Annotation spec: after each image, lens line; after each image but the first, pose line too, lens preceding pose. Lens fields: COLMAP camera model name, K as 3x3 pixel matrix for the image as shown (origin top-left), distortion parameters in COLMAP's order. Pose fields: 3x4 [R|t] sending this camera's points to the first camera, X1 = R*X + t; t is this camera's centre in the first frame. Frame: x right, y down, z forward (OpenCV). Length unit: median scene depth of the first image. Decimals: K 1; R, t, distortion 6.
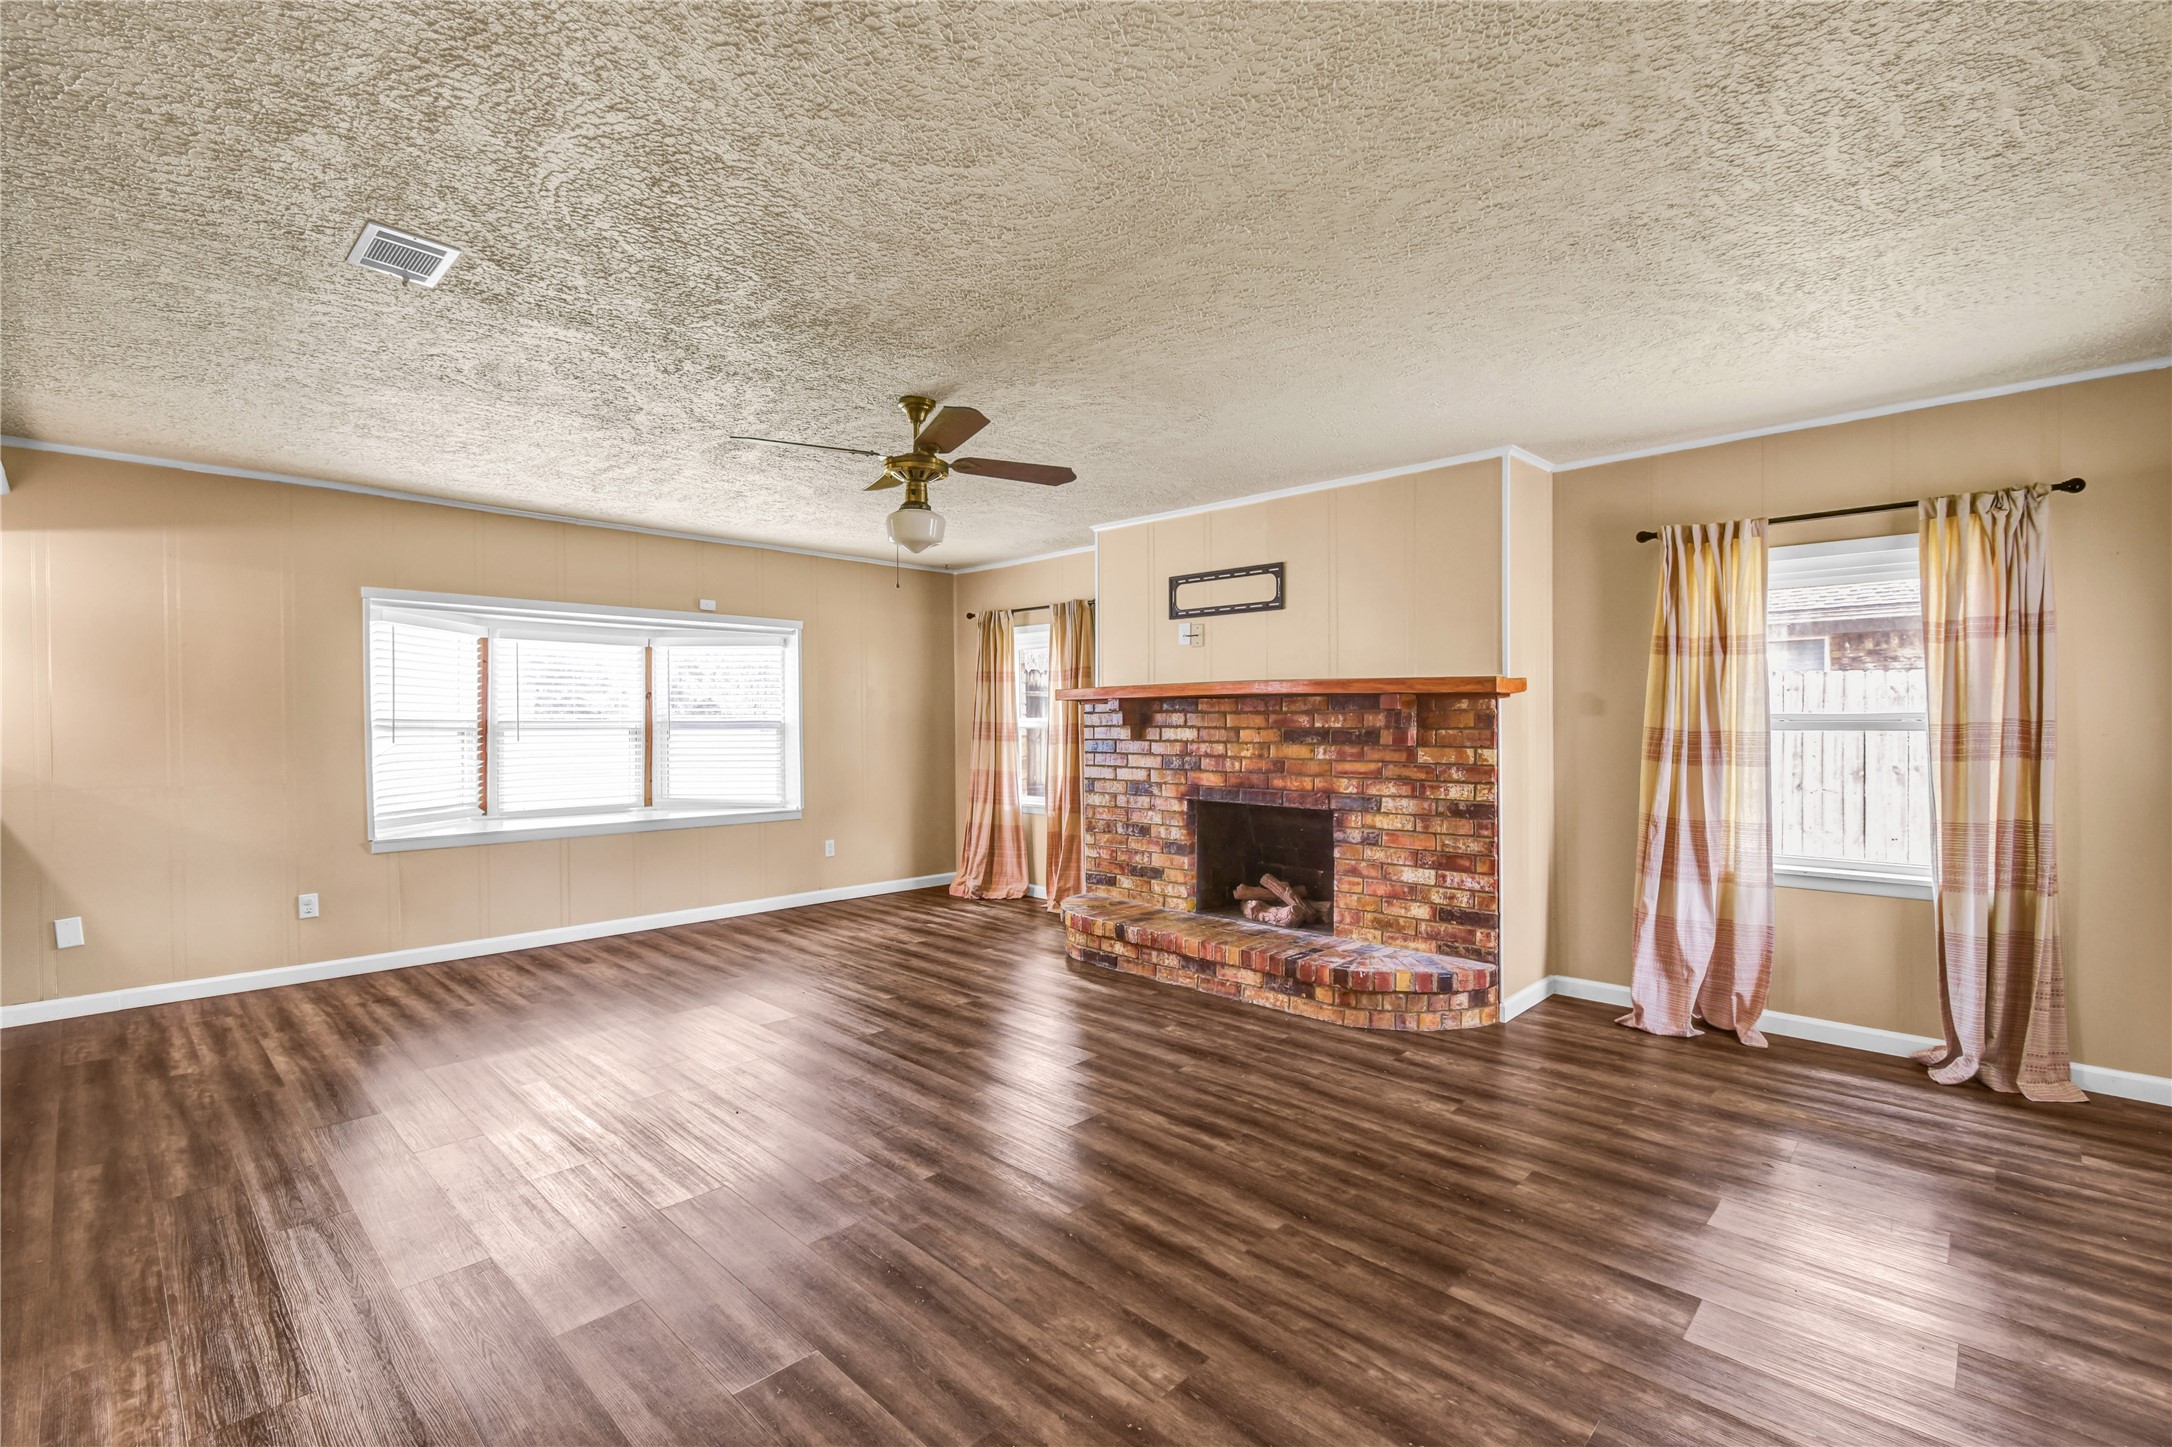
lens RADIAL K [[967.0, 0, 1057.3], [0, 967.0, 730.8], [0, 0, 1]] dist [0.008716, -0.004747]
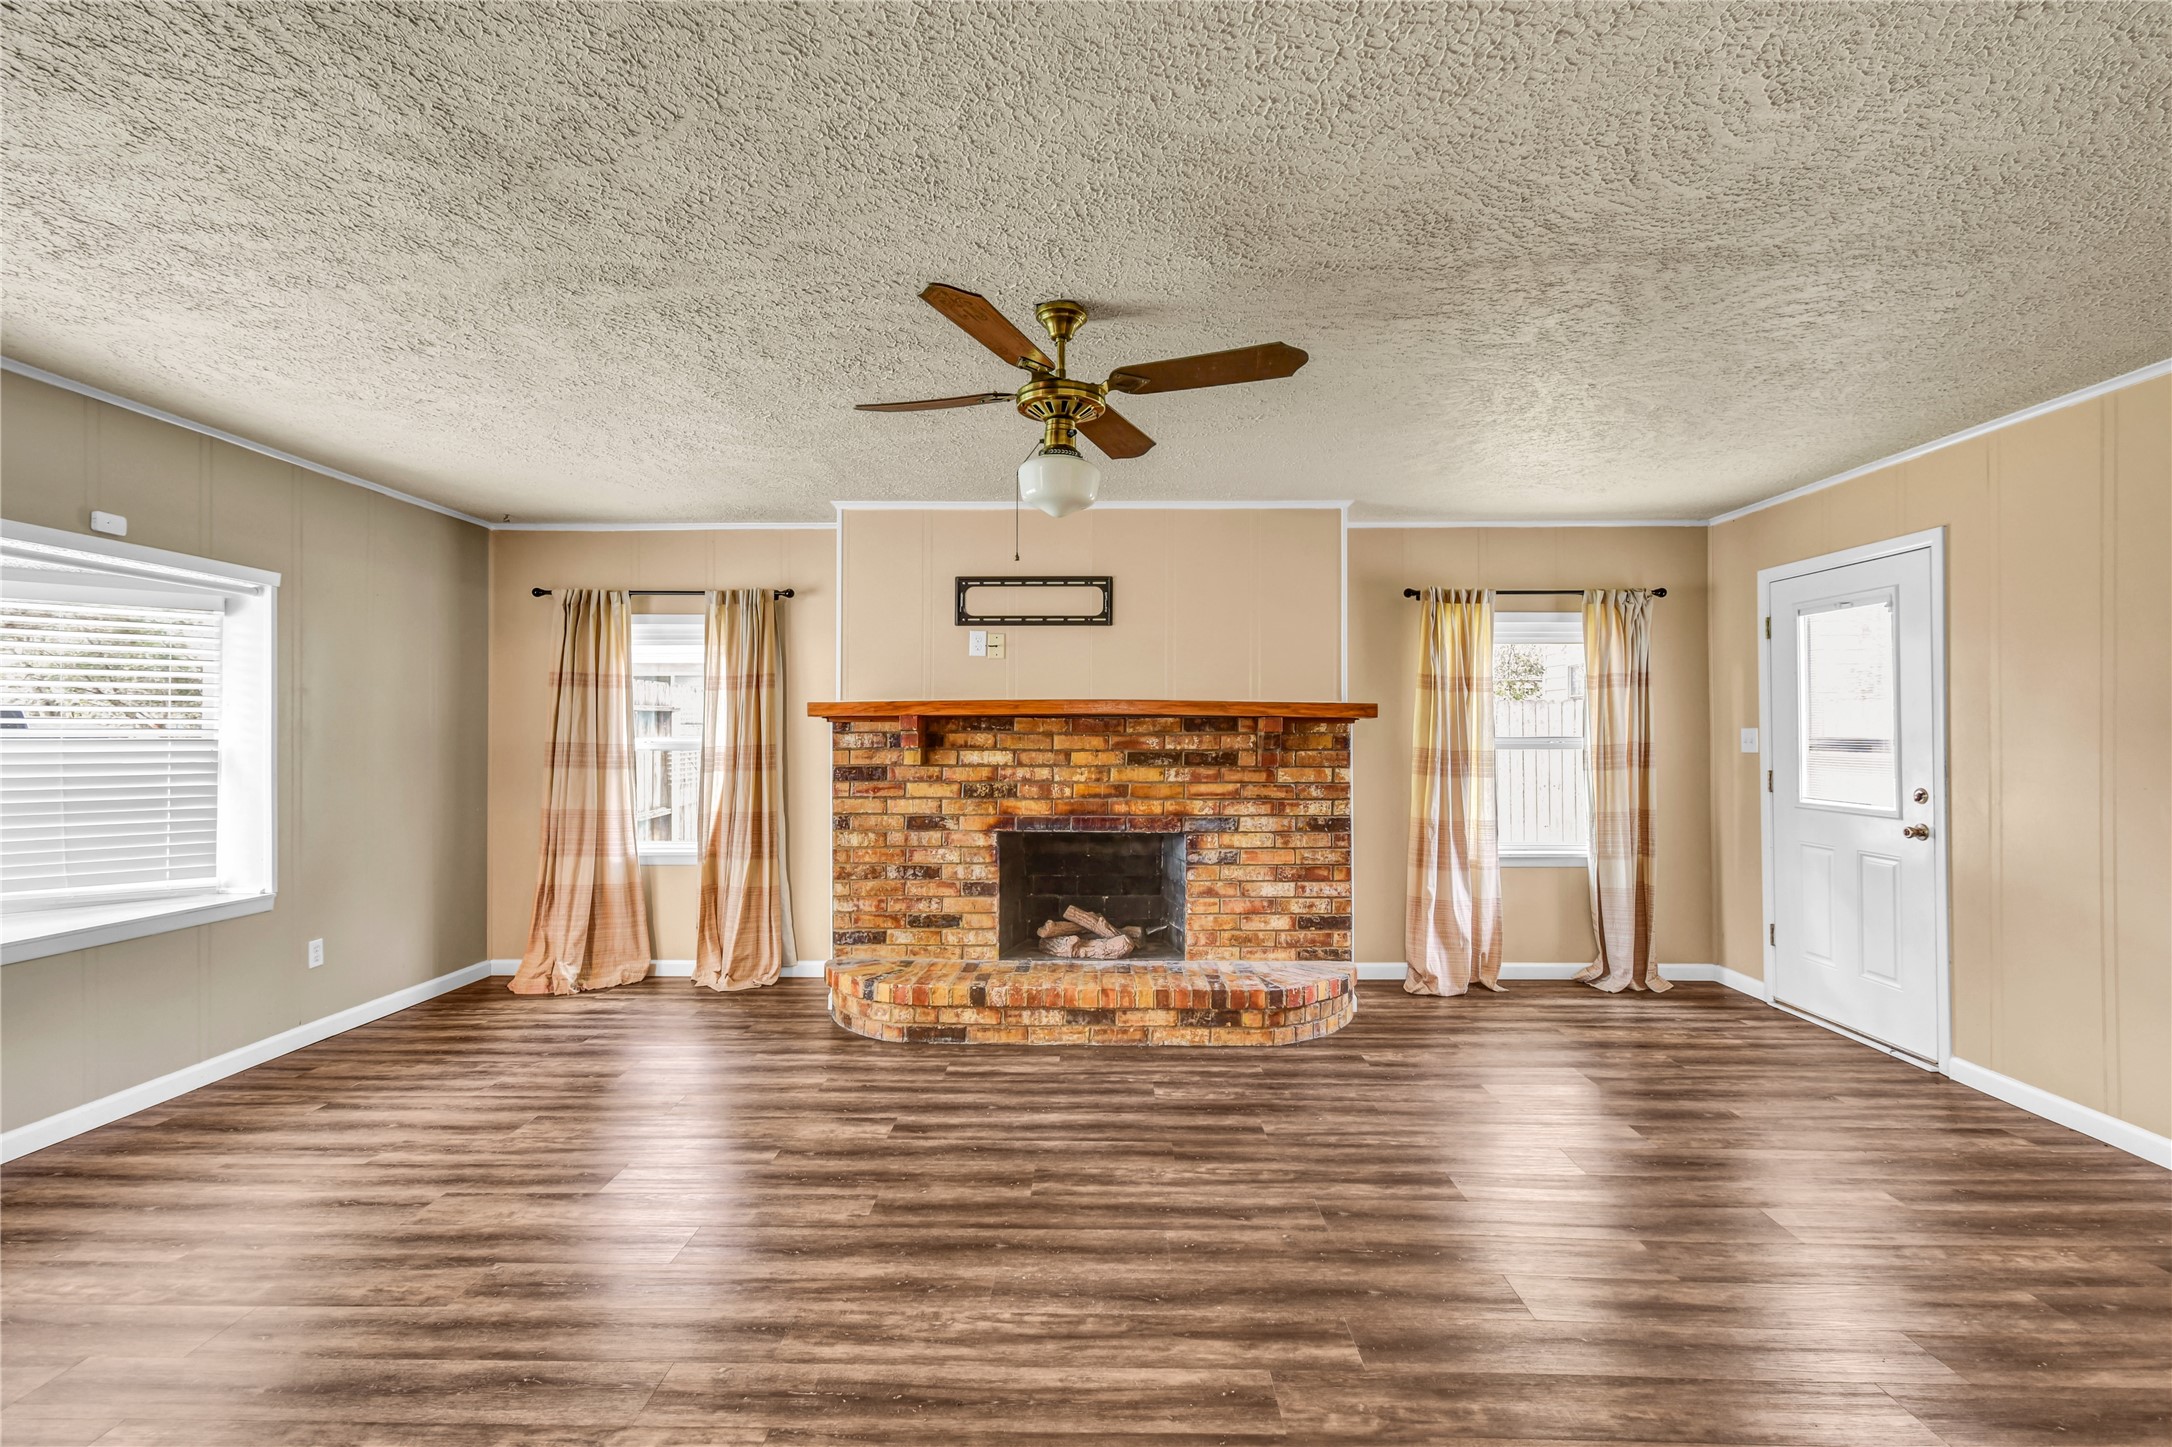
lens RADIAL K [[967.0, 0, 1137.7], [0, 967.0, 731.8], [0, 0, 1]] dist [0.008716, -0.004747]
pose [[0.721676, 0.003987, 0.692220, -0.458241], [0.005522, 0.999918, -0.011516, -0.010833], [-0.692209, 0.012133, 0.721595, 0.330901]]
